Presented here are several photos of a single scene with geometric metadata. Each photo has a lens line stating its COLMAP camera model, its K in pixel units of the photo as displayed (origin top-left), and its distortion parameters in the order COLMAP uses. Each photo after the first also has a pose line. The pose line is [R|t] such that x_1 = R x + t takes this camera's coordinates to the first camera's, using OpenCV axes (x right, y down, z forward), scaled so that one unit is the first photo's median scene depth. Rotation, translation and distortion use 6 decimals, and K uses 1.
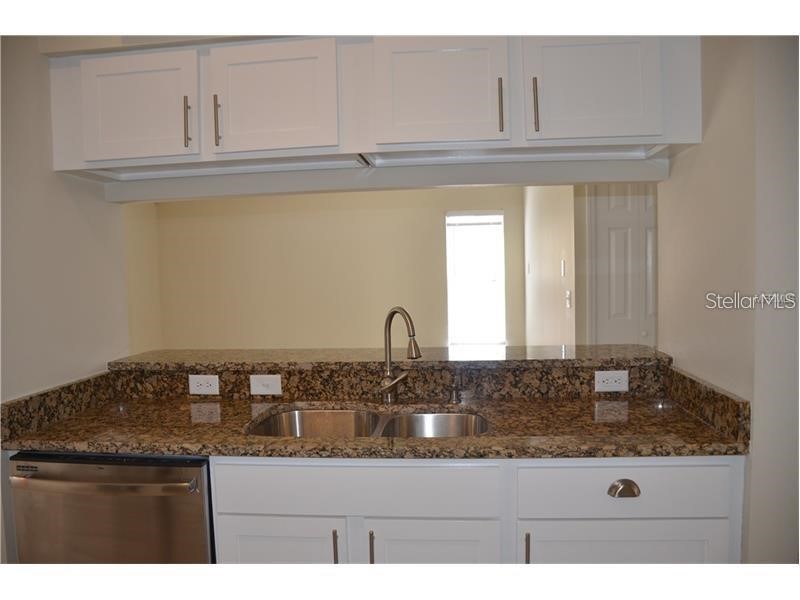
lens RADIAL K [[622.0, 0, 400.8], [0, 622.0, 300.7], [0, 0, 1]] dist [-0.114175, 0.034079]
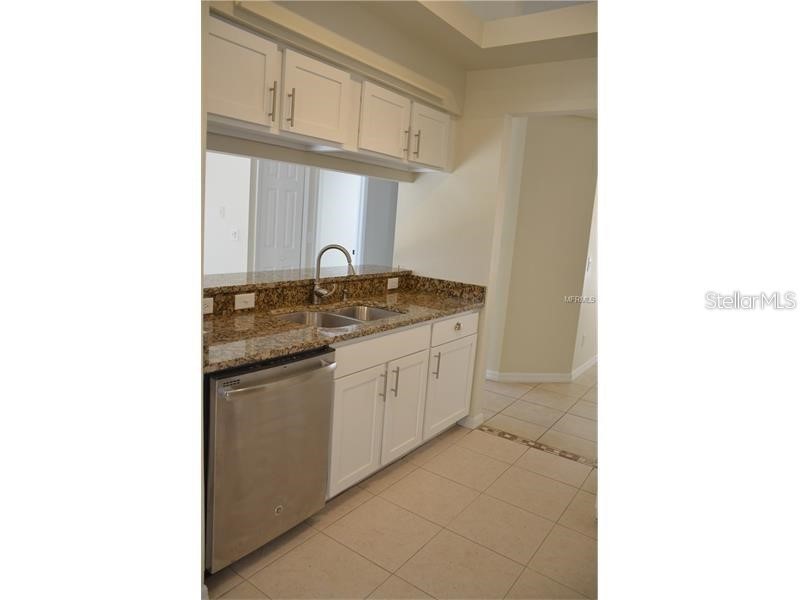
lens RADIAL K [[465.3, 0, 401.7], [0, 465.3, 300.3], [0, 0, 1]] dist [-0.094321, 0.002969]
pose [[0.531588, -0.089933, 0.842215, -0.887136], [-0.038384, 0.990768, 0.130023, -0.009770], [-0.846133, -0.101446, 0.523228, 0.186155]]
